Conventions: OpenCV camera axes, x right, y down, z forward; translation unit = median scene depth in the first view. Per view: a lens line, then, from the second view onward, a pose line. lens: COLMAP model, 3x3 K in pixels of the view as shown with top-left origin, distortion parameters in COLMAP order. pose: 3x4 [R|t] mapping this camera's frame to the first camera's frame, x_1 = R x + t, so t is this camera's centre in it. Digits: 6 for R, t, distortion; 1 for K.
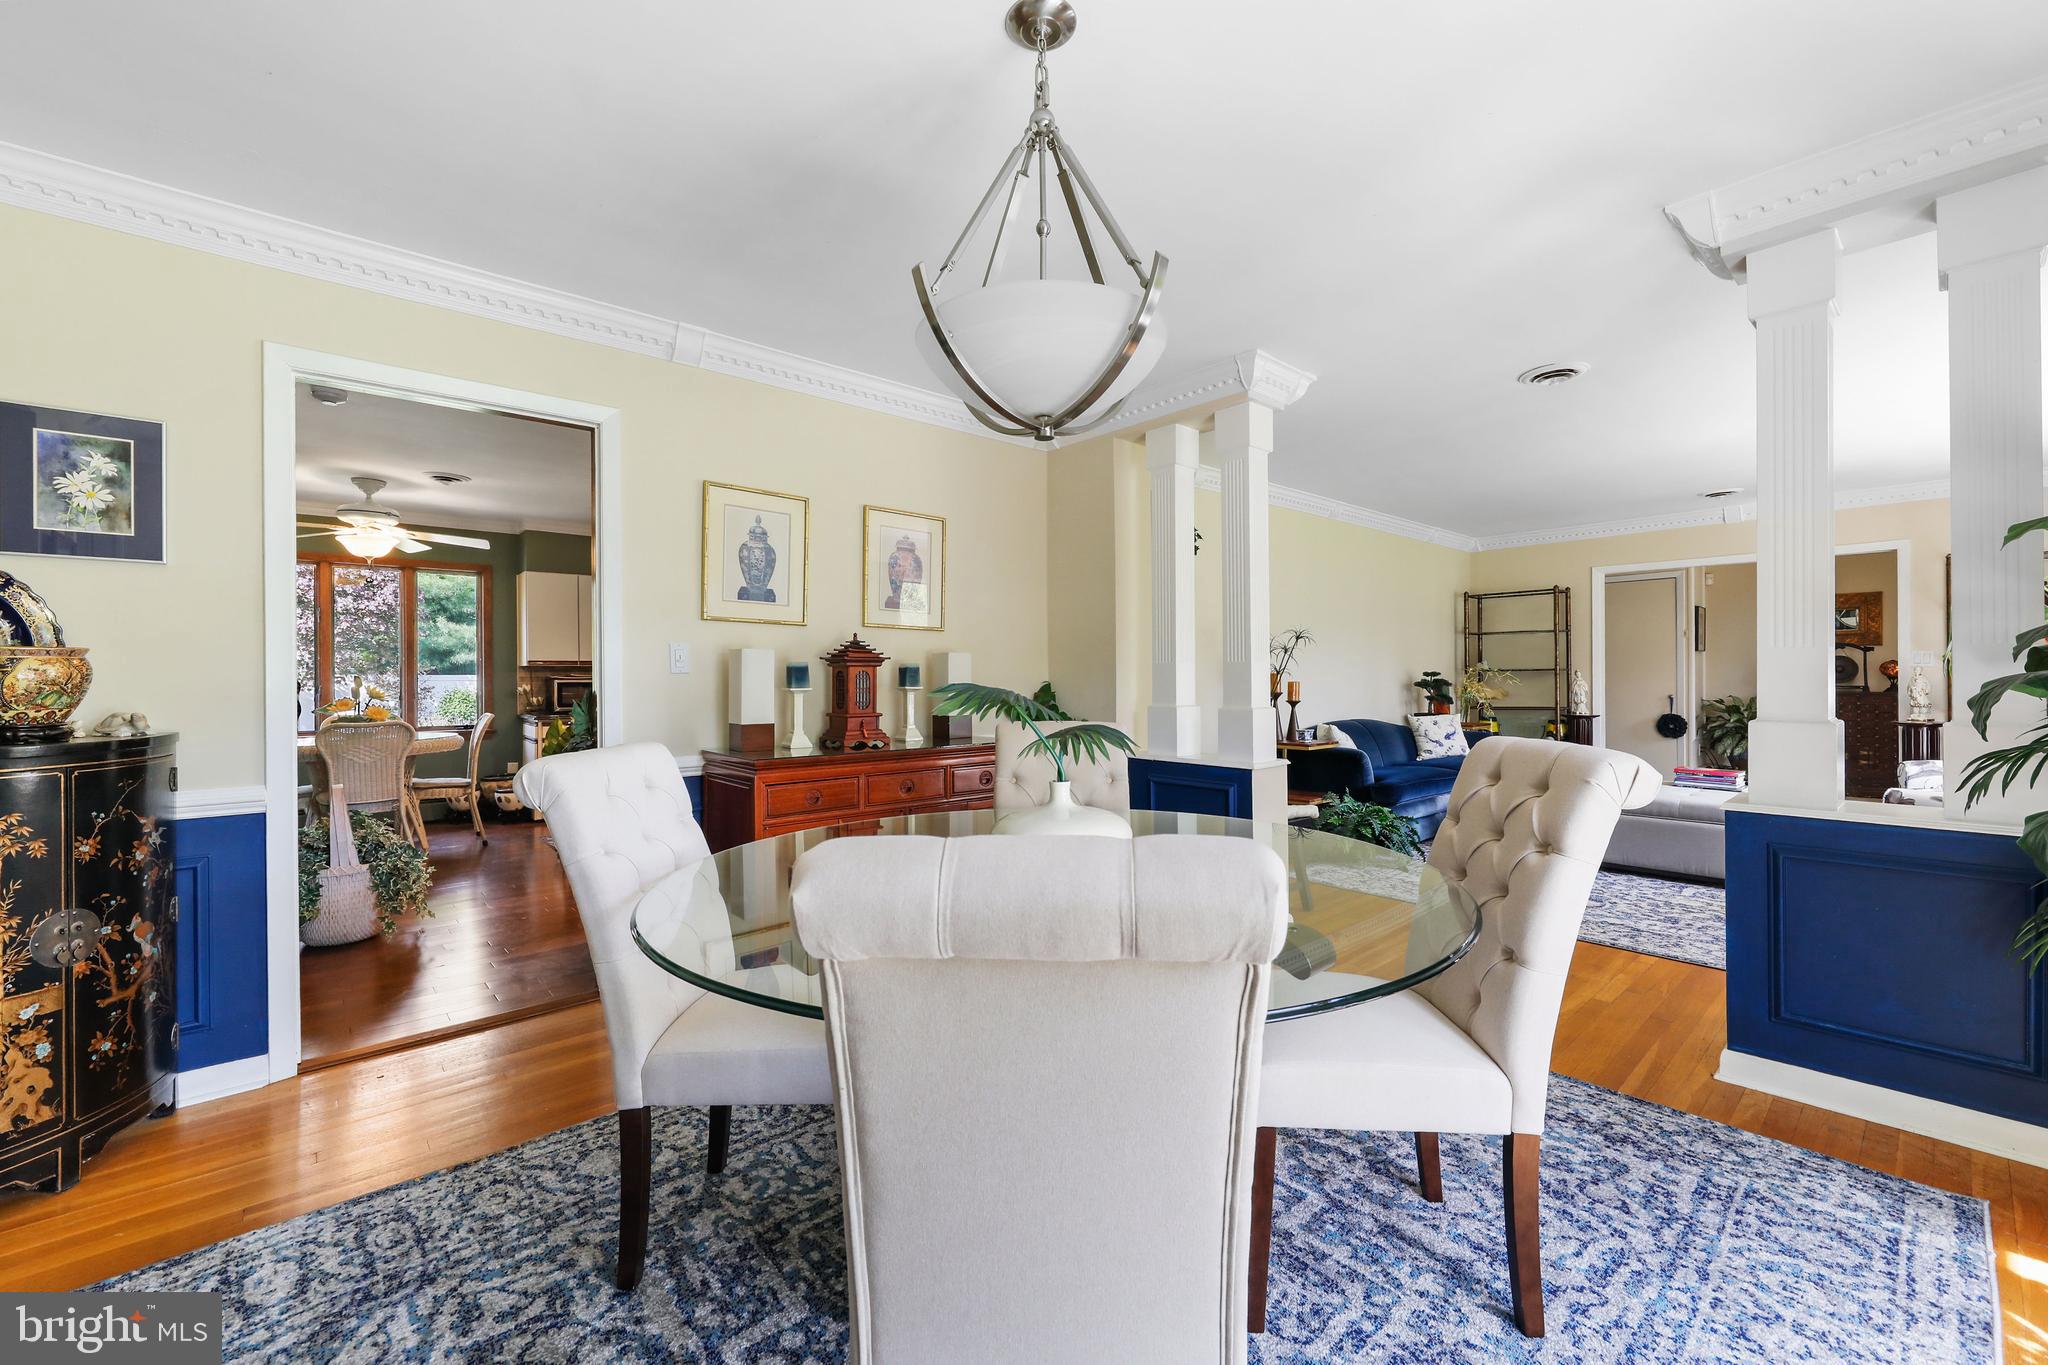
lens RADIAL K [[825.6, 0, 1029.4], [0, 825.6, 680.3], [0, 0, 1]] dist [-0.001459, -0.000125]
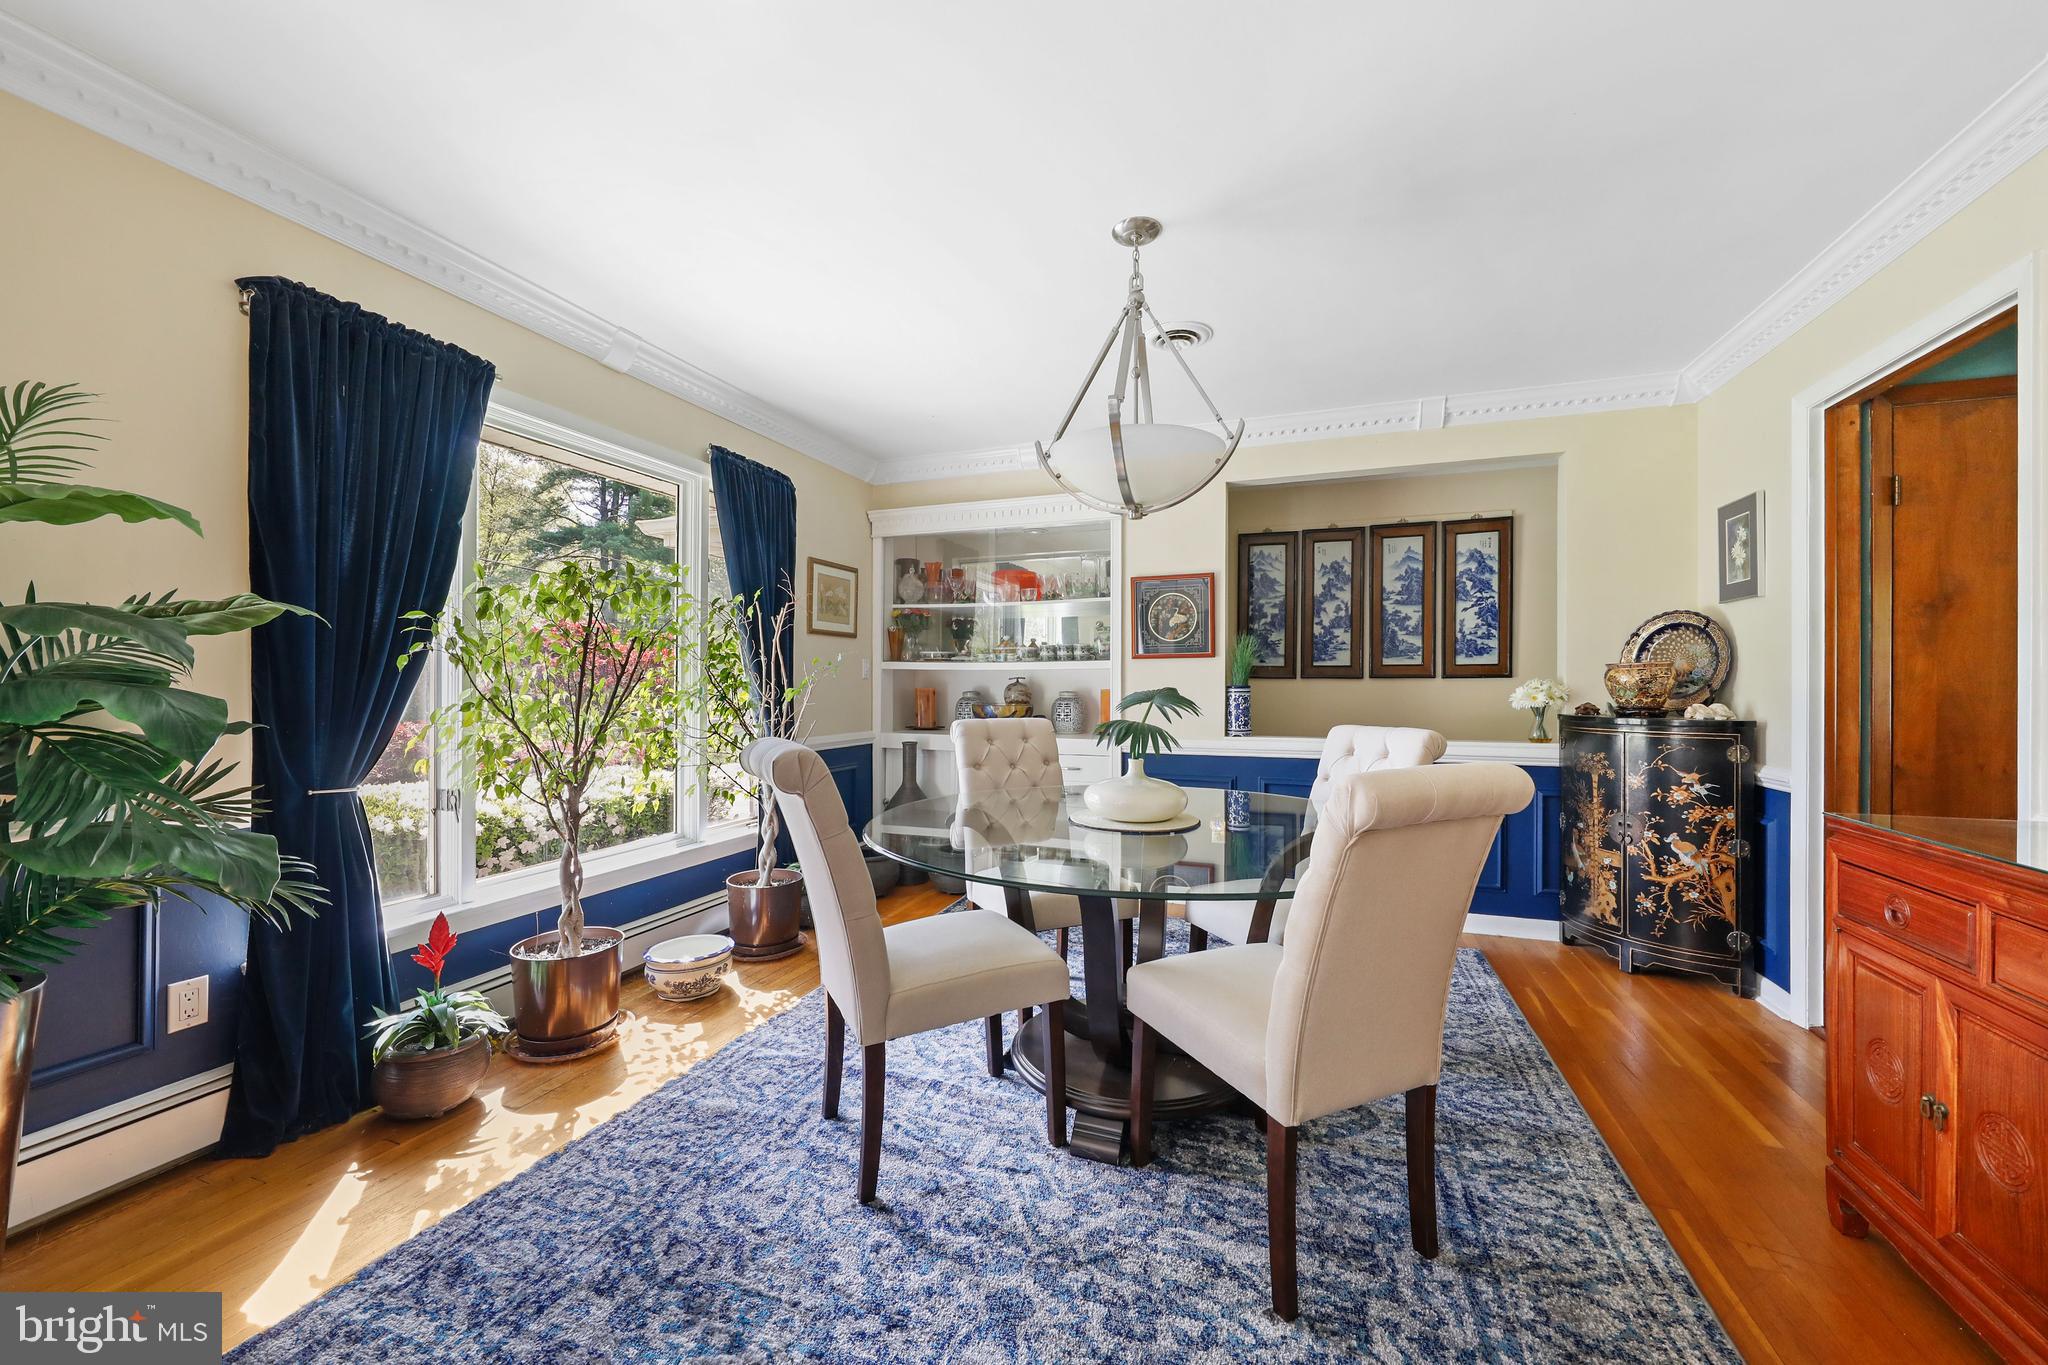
lens RADIAL K [[764.7, 0, 1026.8], [0, 764.7, 681.7], [0, 0, 1]] dist [-0.000257, -0.000002]
pose [[-0.879553, 0.005927, -0.475765, 0.182718], [0.001154, 0.999946, 0.010323, -0.004581], [0.475800, 0.008531, -0.879512, 0.461984]]
